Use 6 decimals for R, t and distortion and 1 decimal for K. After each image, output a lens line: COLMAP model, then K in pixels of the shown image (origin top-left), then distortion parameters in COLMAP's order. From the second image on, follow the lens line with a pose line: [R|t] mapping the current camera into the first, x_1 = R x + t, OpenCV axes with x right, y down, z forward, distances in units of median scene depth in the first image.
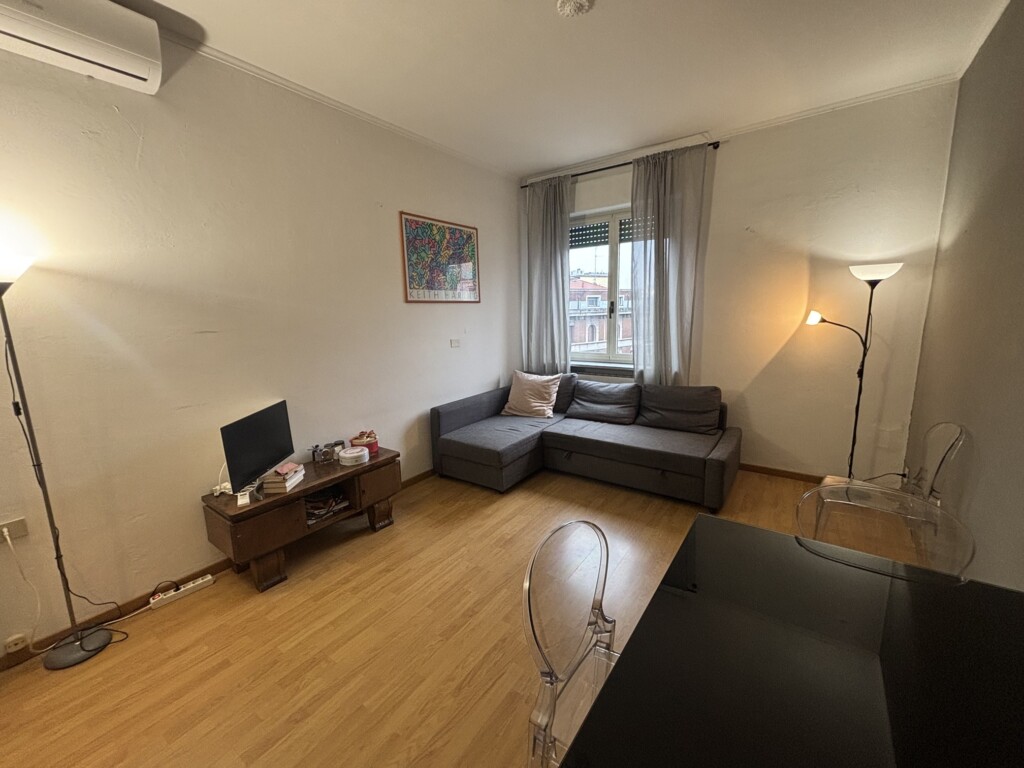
lens RADIAL K [[412.8, 0, 511.6], [0, 412.8, 378.6], [0, 0, 1]] dist [0.016019, -0.006613]
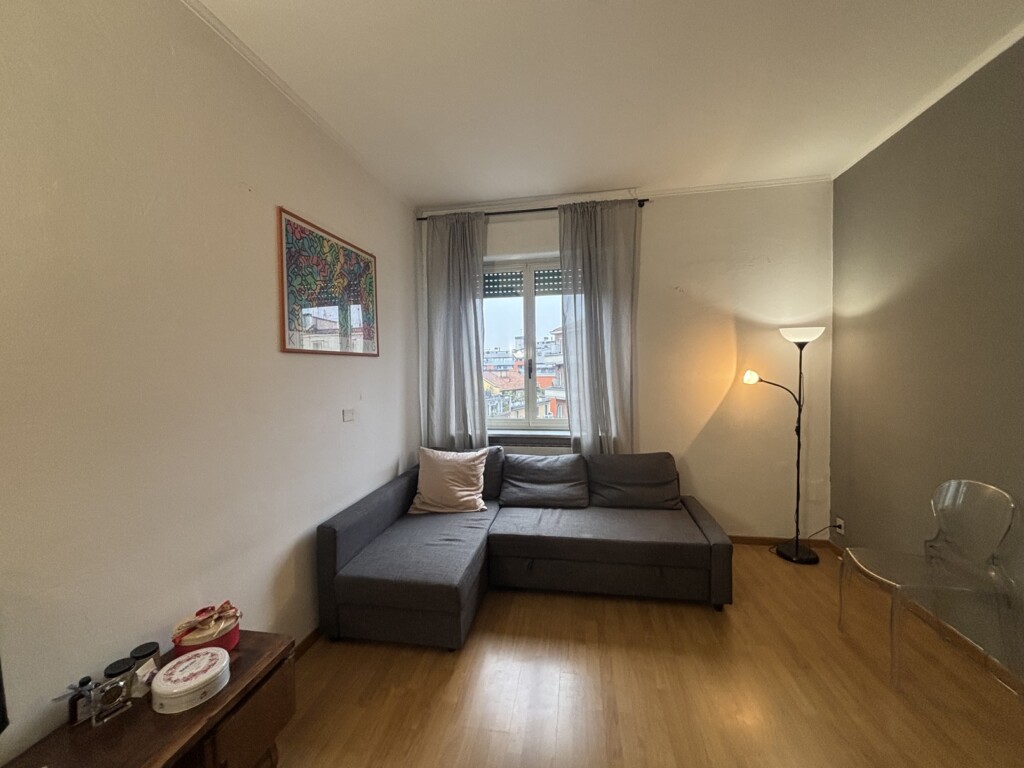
lens RADIAL K [[412.8, 0, 511.6], [0, 412.8, 378.6], [0, 0, 1]] dist [0.016019, -0.006613]
pose [[0.902785, -0.001816, 0.430089, -0.195412], [0.065098, 0.989047, -0.132469, -0.040400], [-0.425138, 0.147589, 0.893015, 0.297759]]
